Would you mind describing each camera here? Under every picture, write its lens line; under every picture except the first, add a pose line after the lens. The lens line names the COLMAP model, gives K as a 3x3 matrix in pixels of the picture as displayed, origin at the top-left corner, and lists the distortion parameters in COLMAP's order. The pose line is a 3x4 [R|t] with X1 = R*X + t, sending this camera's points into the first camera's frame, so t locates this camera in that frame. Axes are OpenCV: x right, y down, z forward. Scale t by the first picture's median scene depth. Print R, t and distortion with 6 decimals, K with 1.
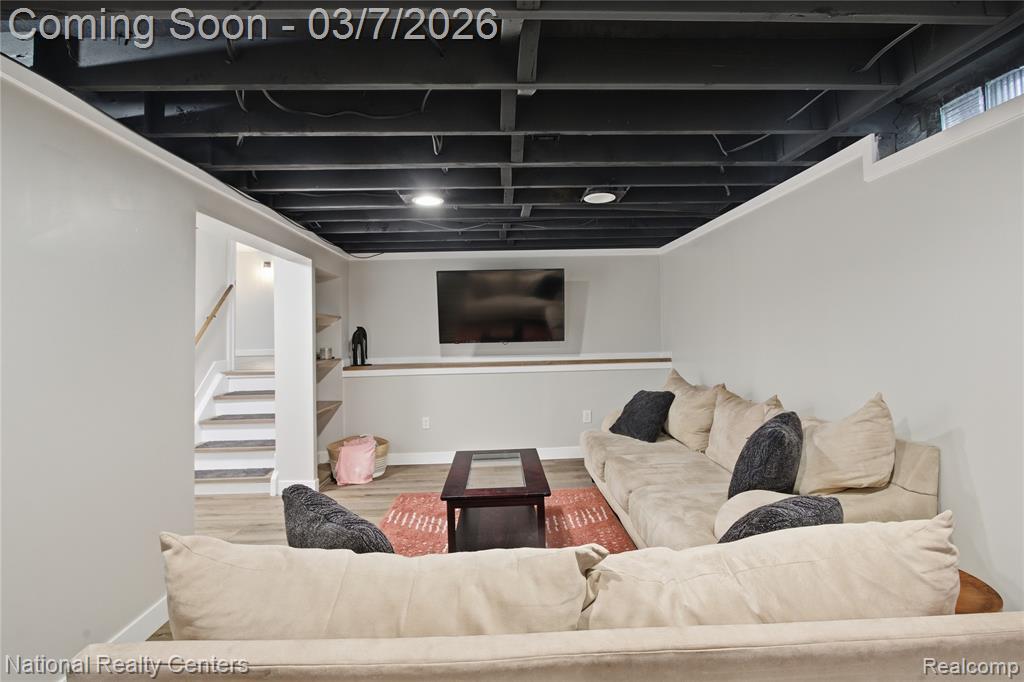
lens RADIAL K [[505.5, 0, 507.8], [0, 505.5, 316.0], [0, 0, 1]] dist [-0.011857, -0.000453]
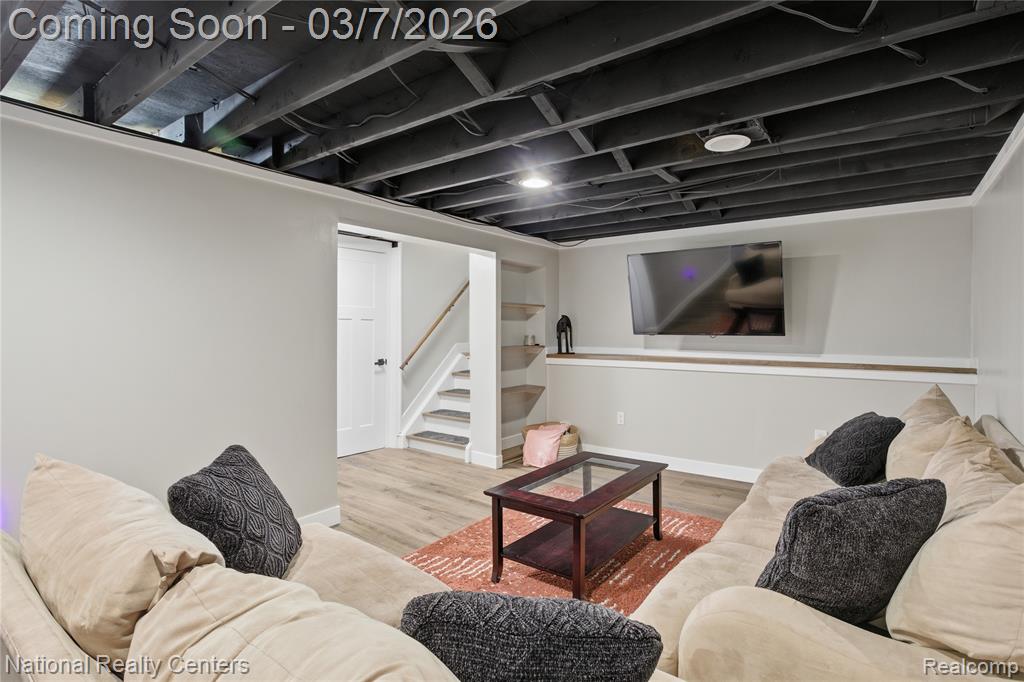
lens RADIAL K [[505.5, 0, 507.8], [0, 505.5, 316.0], [0, 0, 1]] dist [-0.011857, -0.000453]
pose [[0.775051, 0.008688, -0.631839, 0.272880], [0.005206, 0.999784, 0.020133, 0.002140], [0.631877, -0.018893, 0.774838, 0.152509]]
